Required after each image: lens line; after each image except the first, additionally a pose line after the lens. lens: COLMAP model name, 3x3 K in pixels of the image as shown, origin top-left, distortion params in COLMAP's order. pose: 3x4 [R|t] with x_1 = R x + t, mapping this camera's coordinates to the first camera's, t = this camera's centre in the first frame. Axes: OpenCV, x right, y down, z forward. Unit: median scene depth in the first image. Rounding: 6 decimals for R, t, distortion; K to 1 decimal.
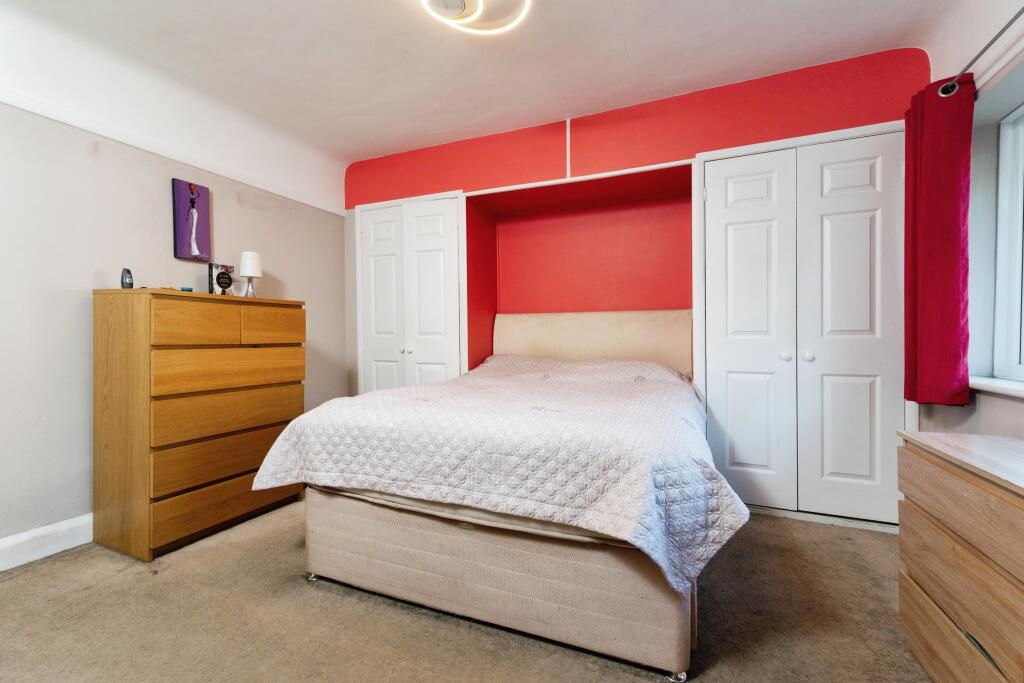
lens RADIAL K [[440.7, 0, 512.0], [0, 440.7, 341.5], [0, 0, 1]] dist [0.018913, 0.000031]
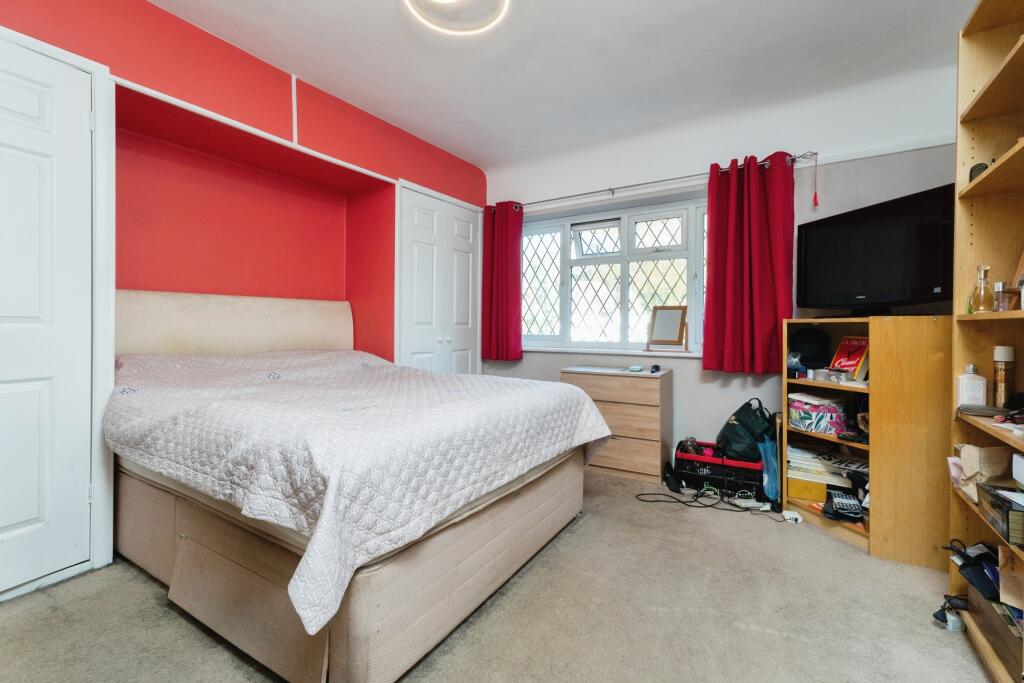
lens RADIAL K [[440.7, 0, 511.5], [0, 440.7, 325.6], [0, 0, 1]] dist [0.001418, 0.000157]
pose [[0.160323, 0.002775, 0.987061, -0.770684], [0.011574, 0.999922, -0.004691, -0.003523], [-0.986997, 0.012177, 0.160279, 0.520342]]
